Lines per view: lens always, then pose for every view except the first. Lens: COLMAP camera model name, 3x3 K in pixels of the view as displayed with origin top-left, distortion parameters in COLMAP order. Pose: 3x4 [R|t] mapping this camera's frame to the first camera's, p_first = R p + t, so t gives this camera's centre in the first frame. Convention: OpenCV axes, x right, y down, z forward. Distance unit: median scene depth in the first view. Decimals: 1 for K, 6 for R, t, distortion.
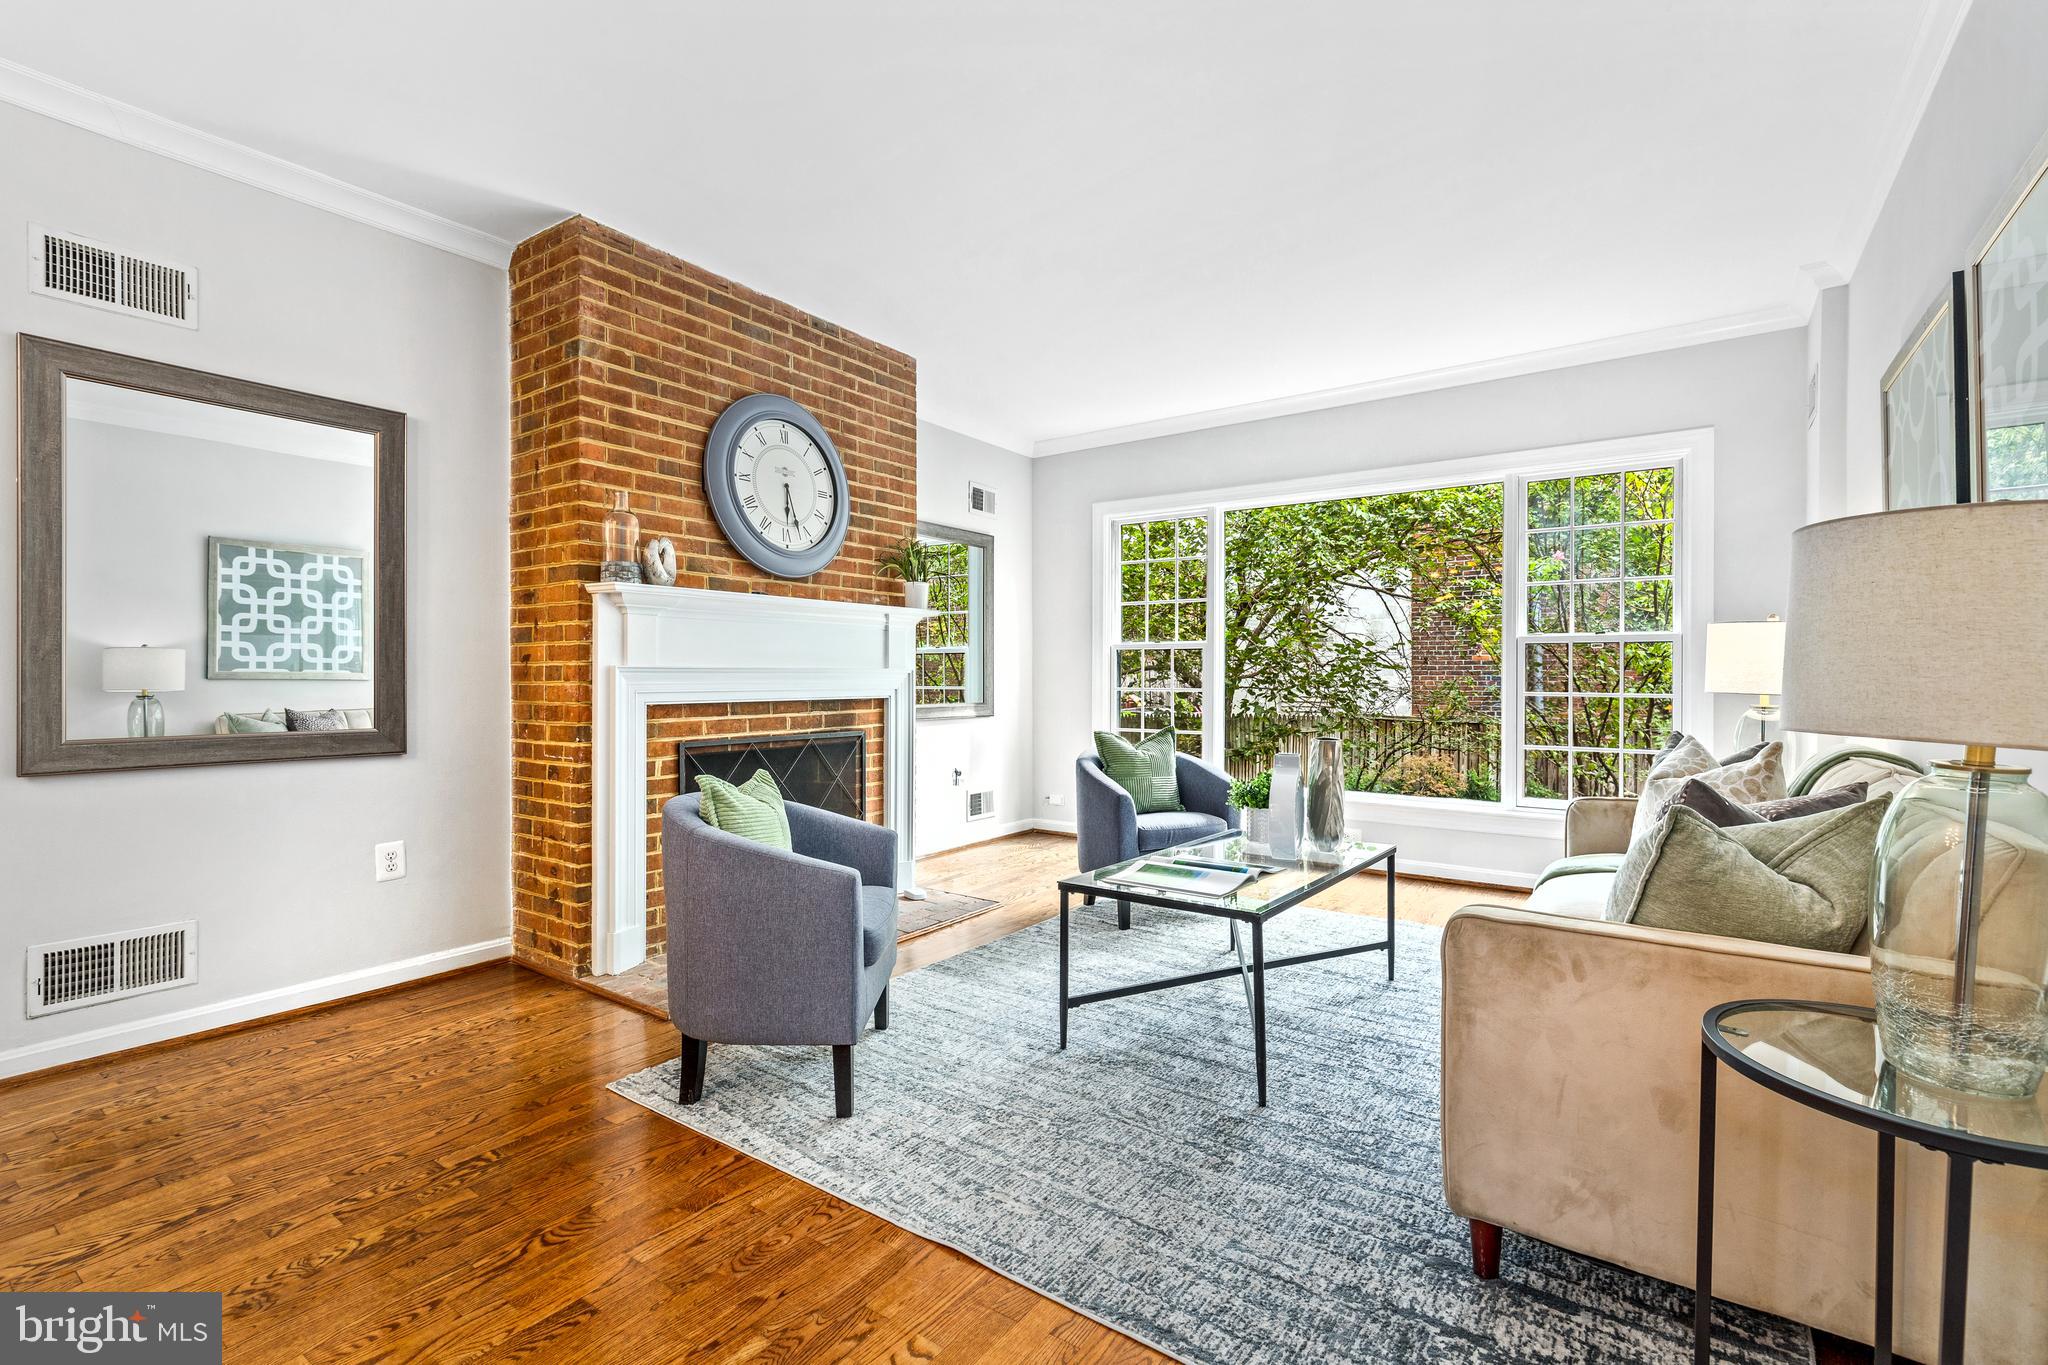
lens RADIAL K [[924.4, 0, 997.9], [0, 924.4, 673.5], [0, 0, 1]] dist [0.003690, -0.002028]
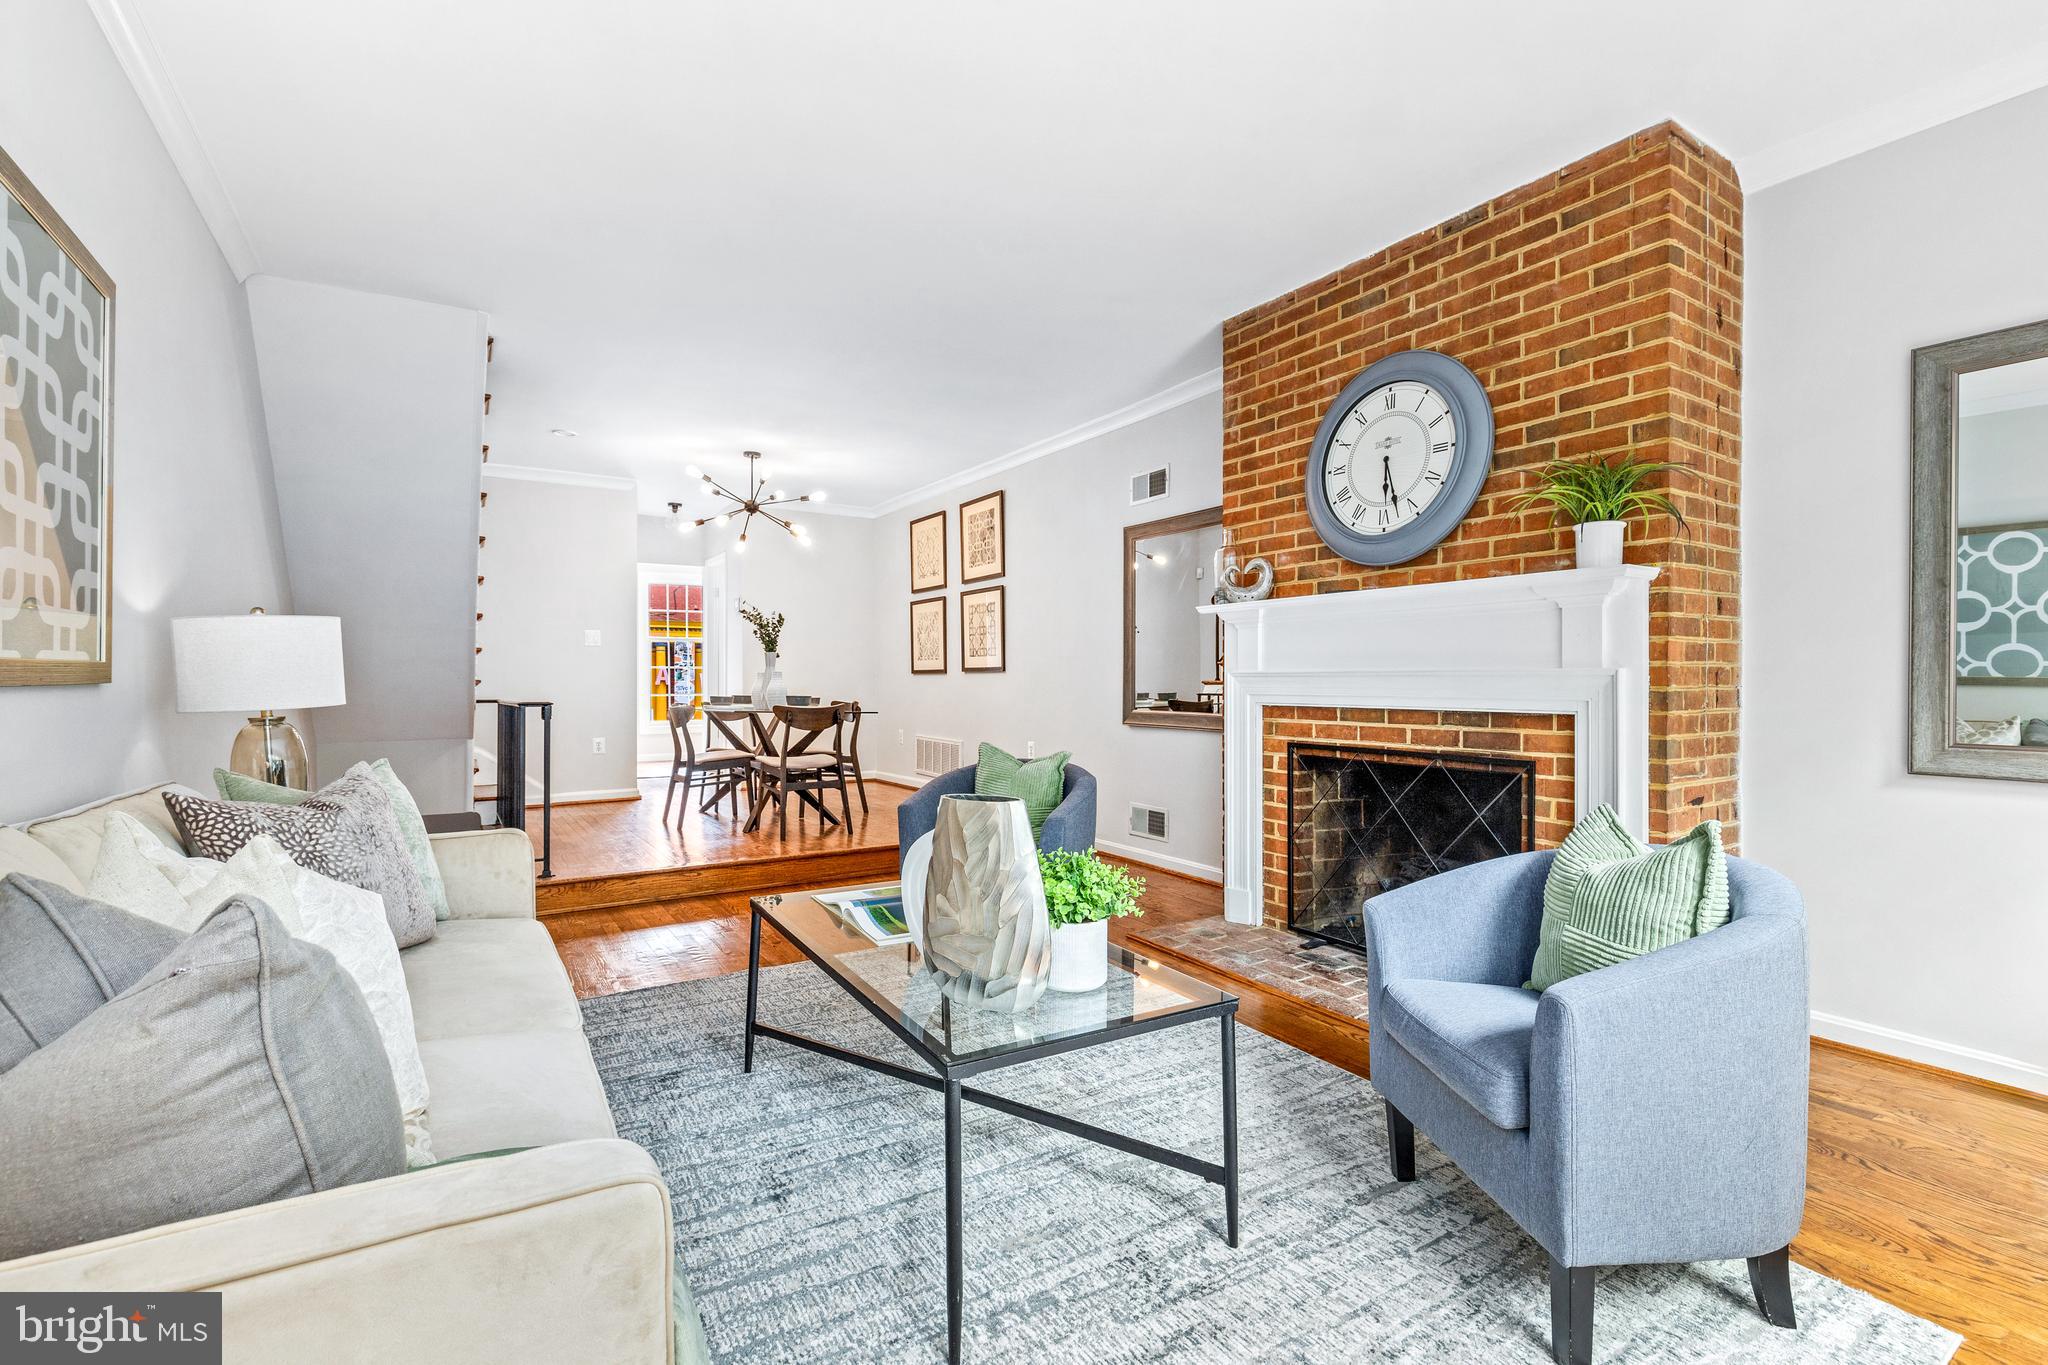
lens RADIAL K [[924.4, 0, 1025.9], [0, 924.4, 670.9], [0, 0, 1]] dist [0.003690, -0.002028]
pose [[-0.371910, -0.004655, -0.928257, 0.742555], [0.008856, 0.999924, -0.008562, -0.001622], [0.928226, -0.011405, -0.371841, 1.075073]]
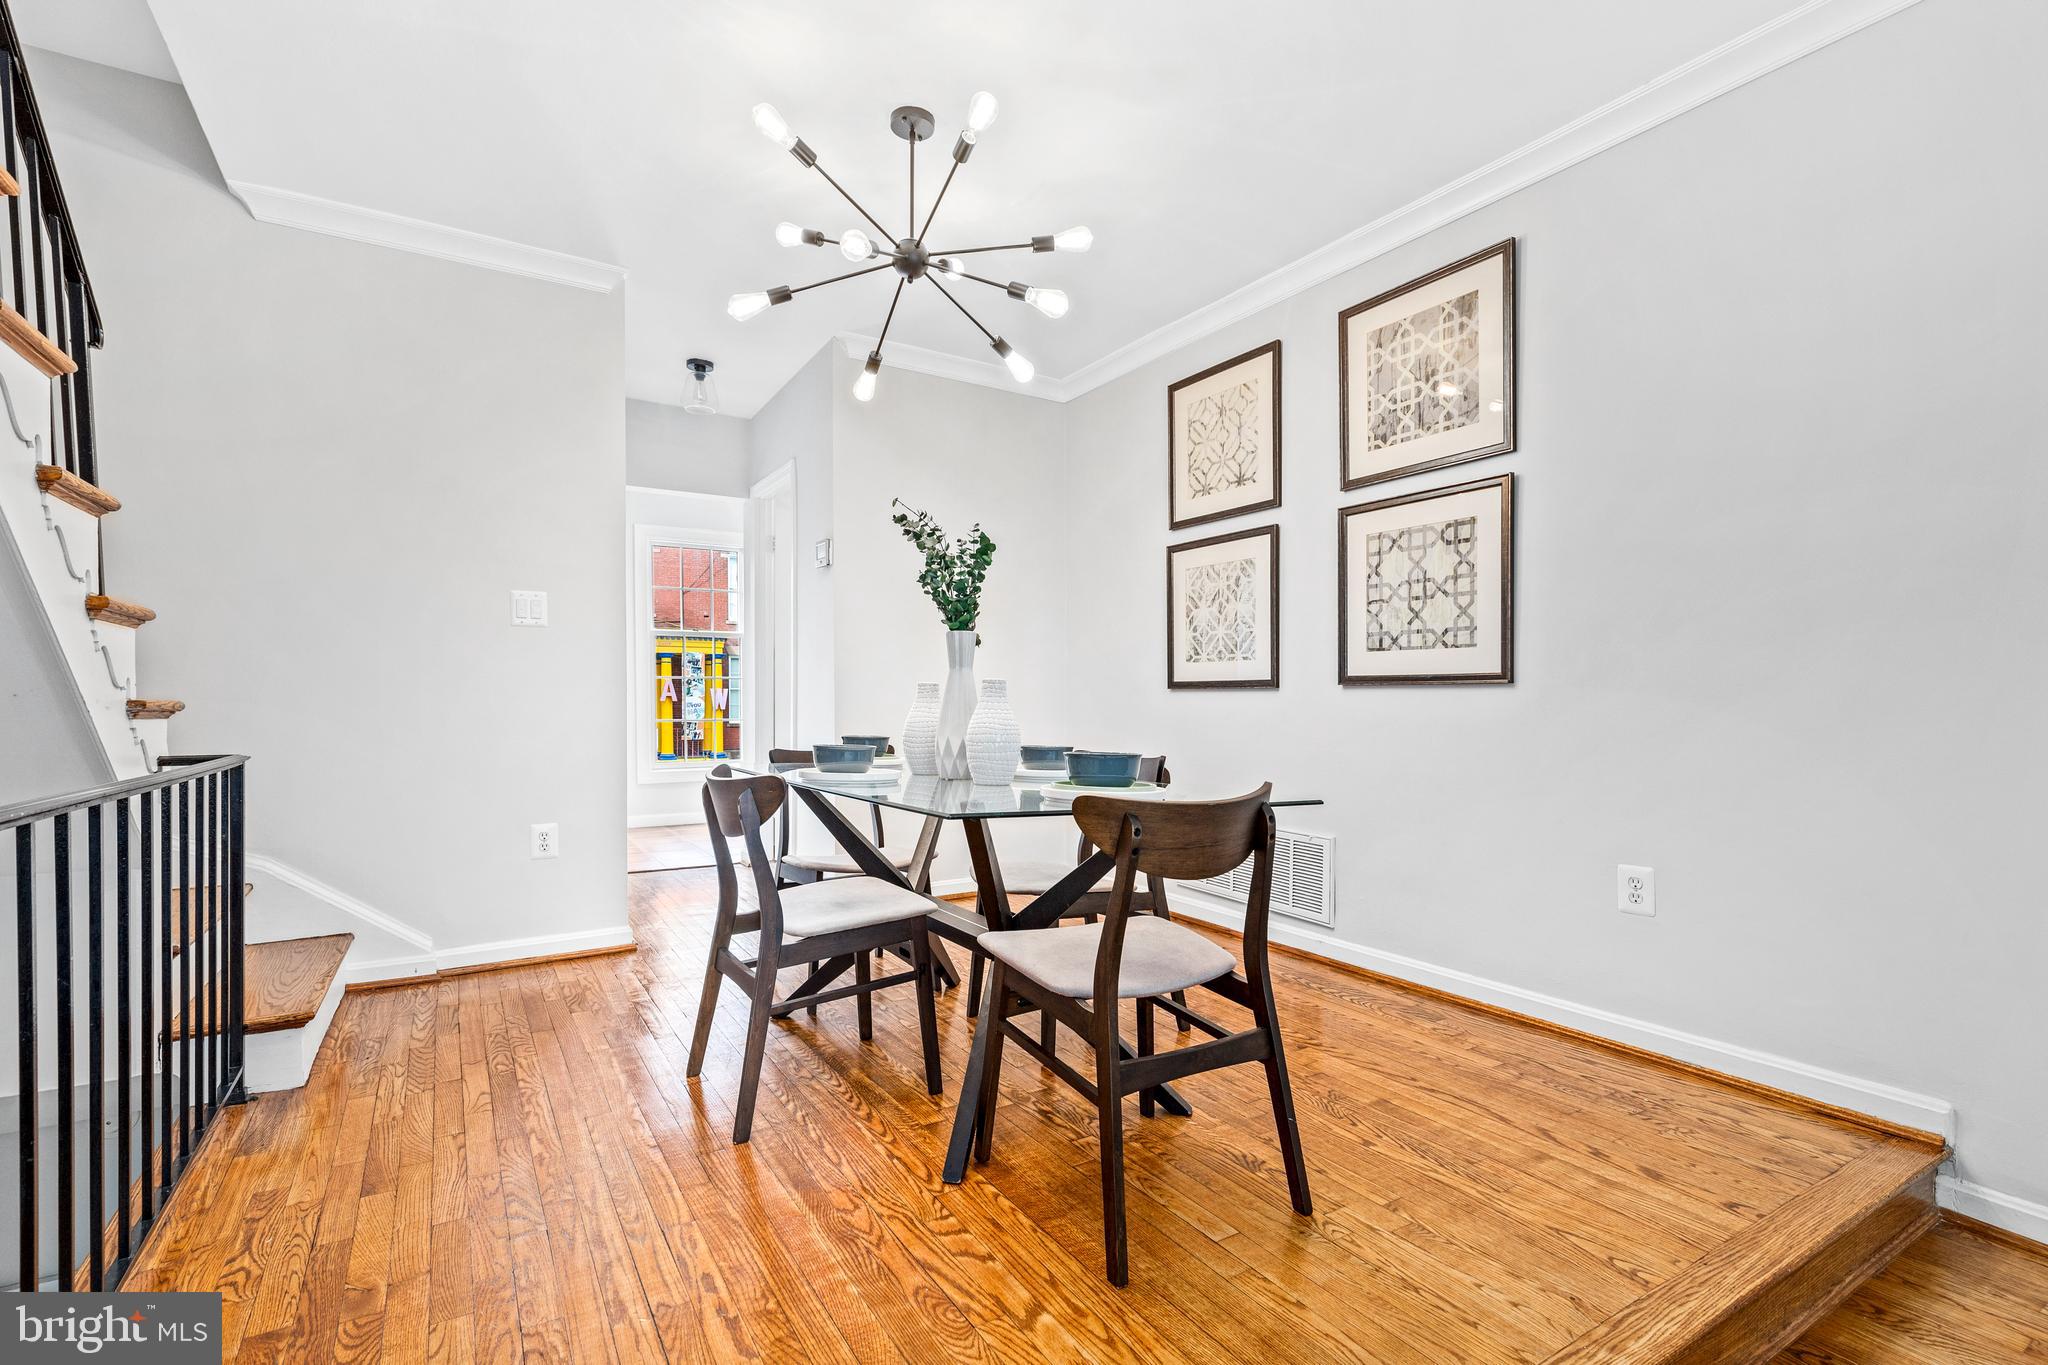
lens RADIAL K [[924.4, 0, 1026.1], [0, 924.4, 712.8], [0, 0, 1]] dist [0.003690, -0.002028]
pose [[-0.374848, 0.017521, -0.926921, -0.088328], [0.001122, 0.999829, 0.018445, -0.007718], [0.927086, 0.005874, -0.374804, 0.275378]]
